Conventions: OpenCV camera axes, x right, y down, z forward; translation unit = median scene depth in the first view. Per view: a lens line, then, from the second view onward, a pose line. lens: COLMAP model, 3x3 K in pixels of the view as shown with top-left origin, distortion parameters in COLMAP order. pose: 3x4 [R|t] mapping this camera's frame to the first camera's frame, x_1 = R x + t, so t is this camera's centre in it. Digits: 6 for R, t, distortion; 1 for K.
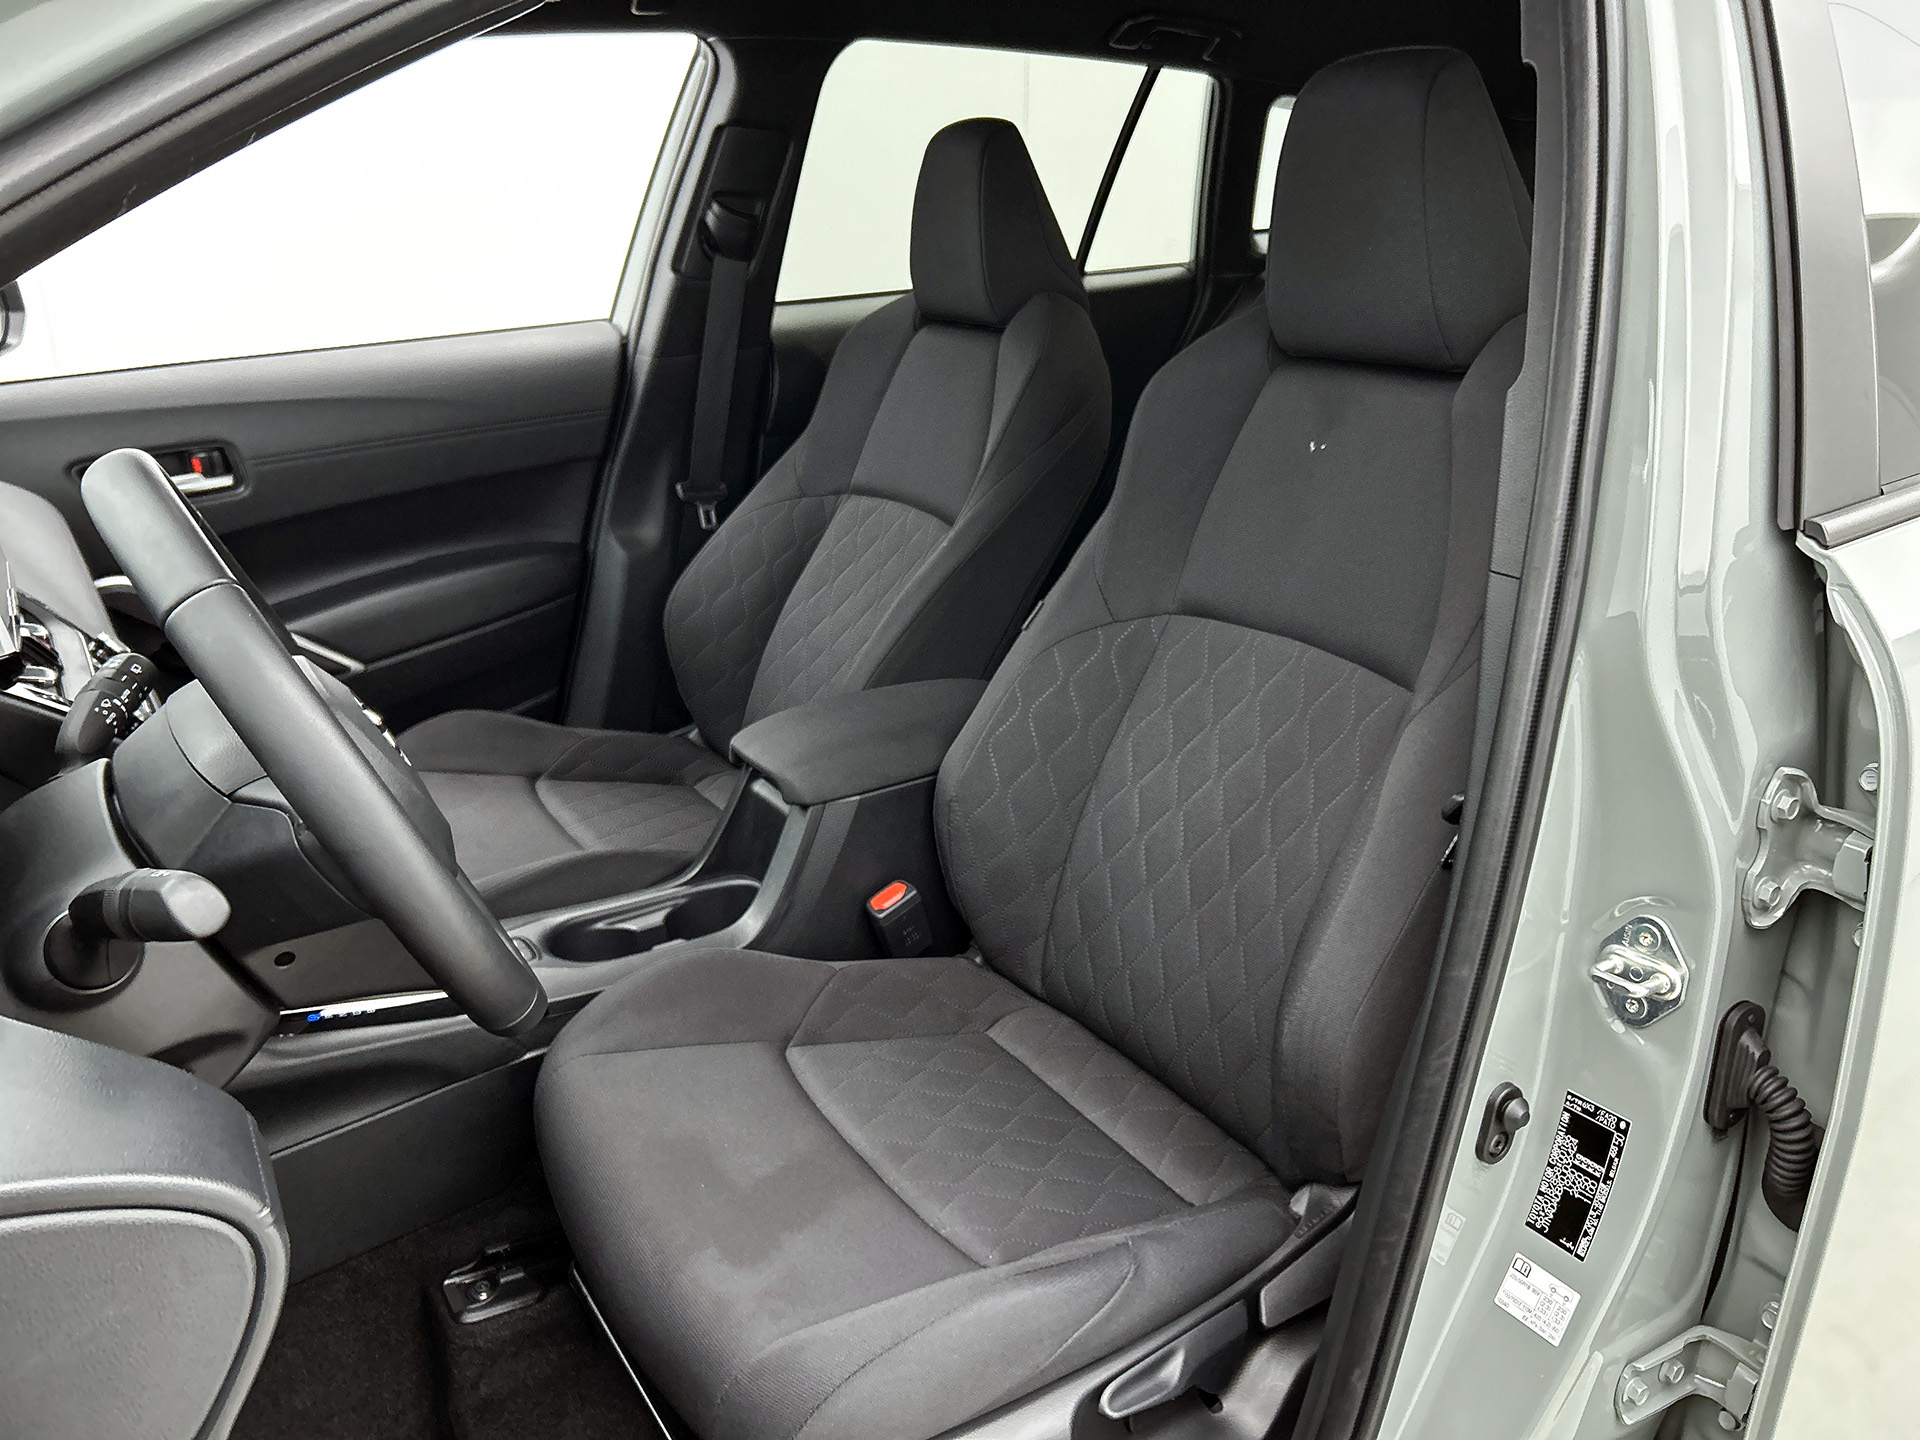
lens RADIAL K [[1459.7, 0, 960.0], [0, 1459.7, 720.0], [0, 0, 1]] dist [0.003578, -0.001002]
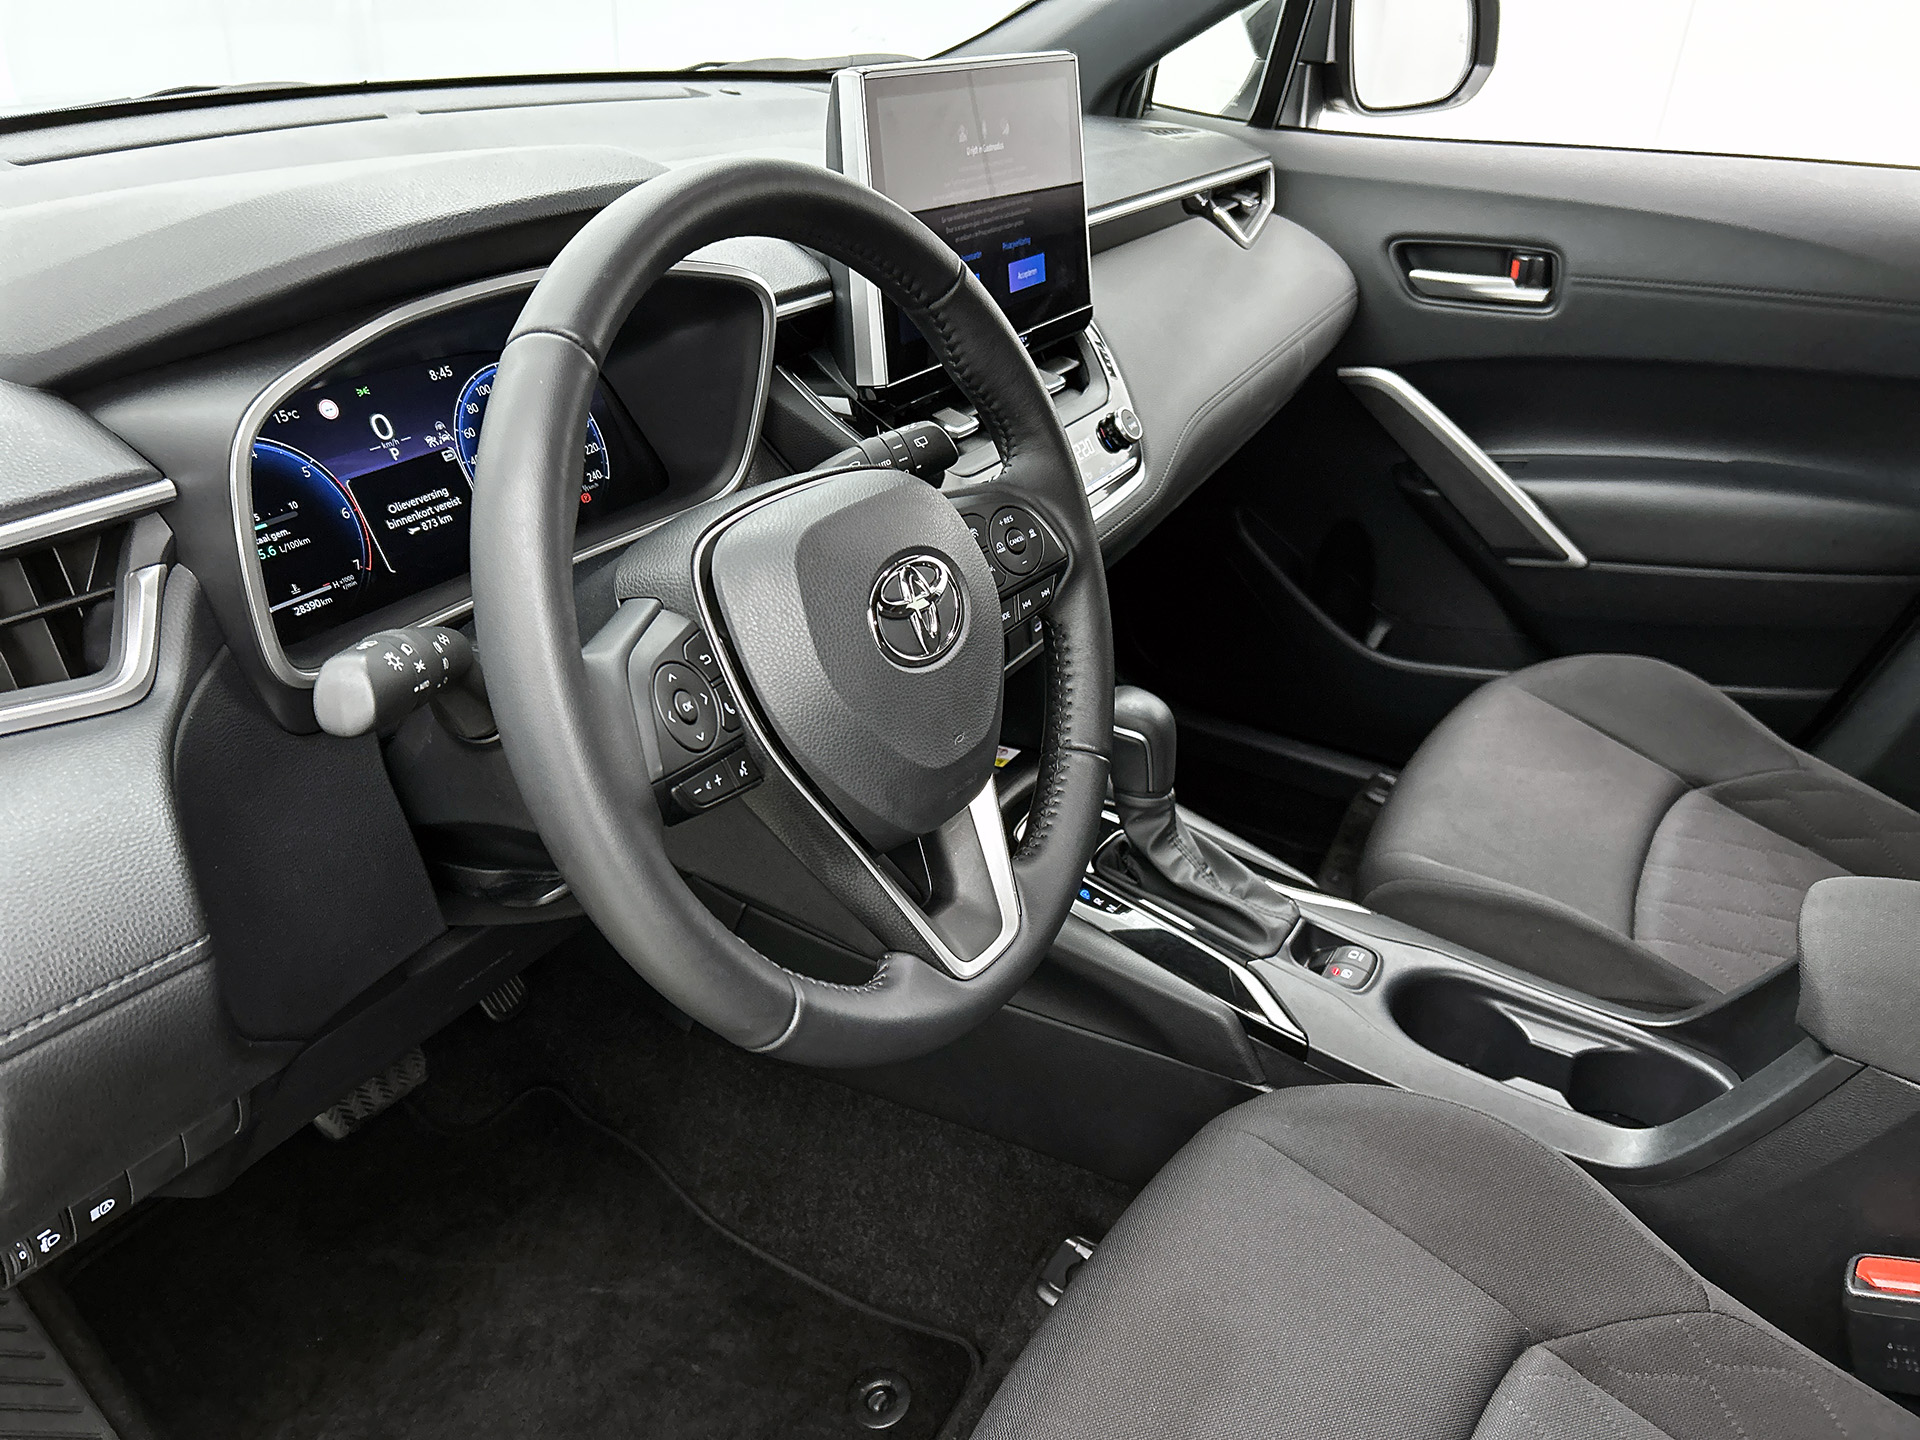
lens RADIAL K [[1459.7, 0, 960.0], [0, 1459.7, 720.0], [0, 0, 1]] dist [0.003578, -0.001002]
pose [[0.446938, 0.446661, -0.775074, 0.104373], [-0.352669, 0.884231, 0.306204, -0.089126], [0.822114, 0.136490, 0.552720, 0.305209]]
